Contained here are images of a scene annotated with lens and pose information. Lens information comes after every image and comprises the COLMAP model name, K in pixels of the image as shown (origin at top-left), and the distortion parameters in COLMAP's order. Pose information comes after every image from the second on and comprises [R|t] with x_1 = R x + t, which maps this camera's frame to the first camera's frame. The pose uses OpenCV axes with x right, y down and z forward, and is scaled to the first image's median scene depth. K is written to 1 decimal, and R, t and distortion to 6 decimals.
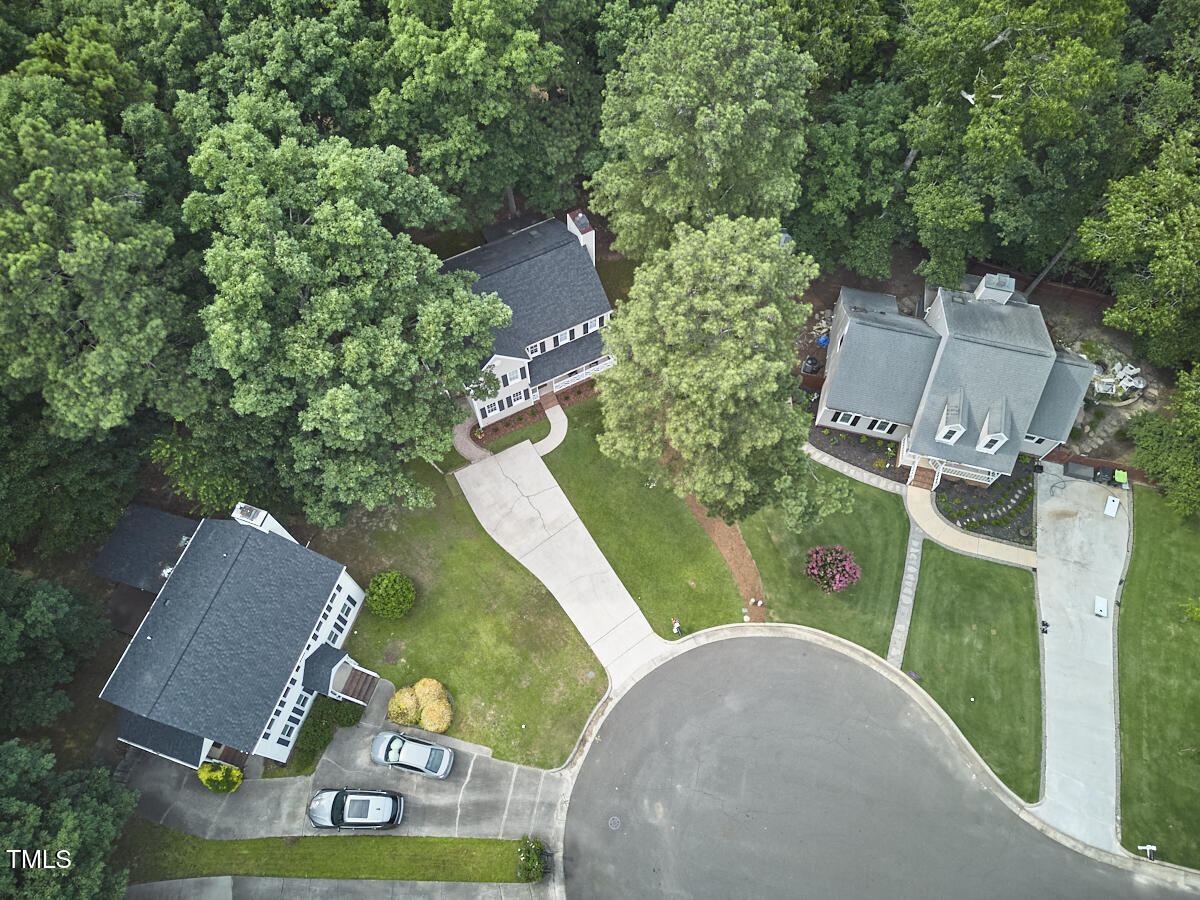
lens RADIAL K [[842.5, 0, 600.7], [0, 842.5, 453.1], [0, 0, 1]] dist [0.053077, -0.048109]
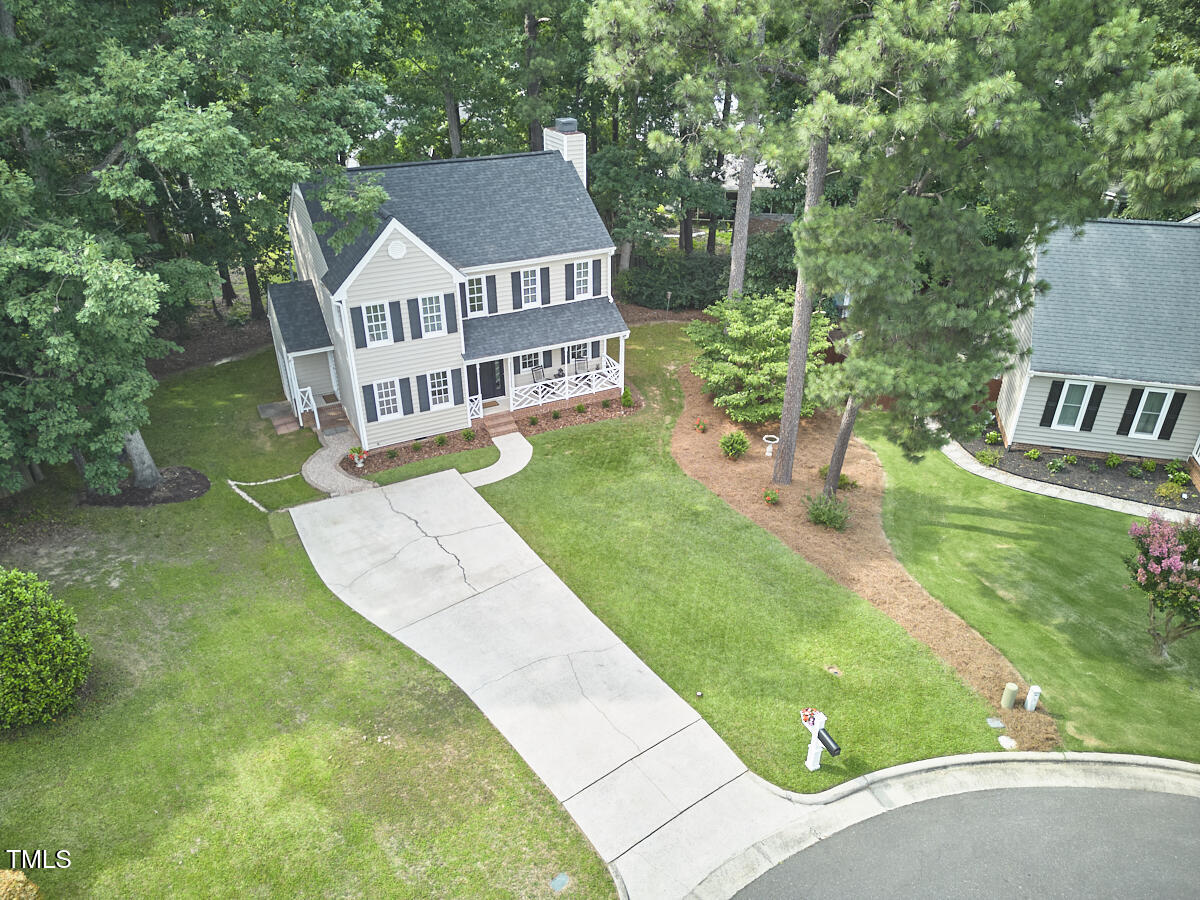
lens RADIAL K [[842.4, 0, 600.3], [0, 842.4, 455.7], [0, 0, 1]] dist [0.057553, -0.051646]
pose [[0.999971, 0.003710, 0.006721, -0.000243], [0.000776, 0.822161, -0.569255, 0.302745], [-0.007638, 0.569243, 0.822134, 0.644904]]
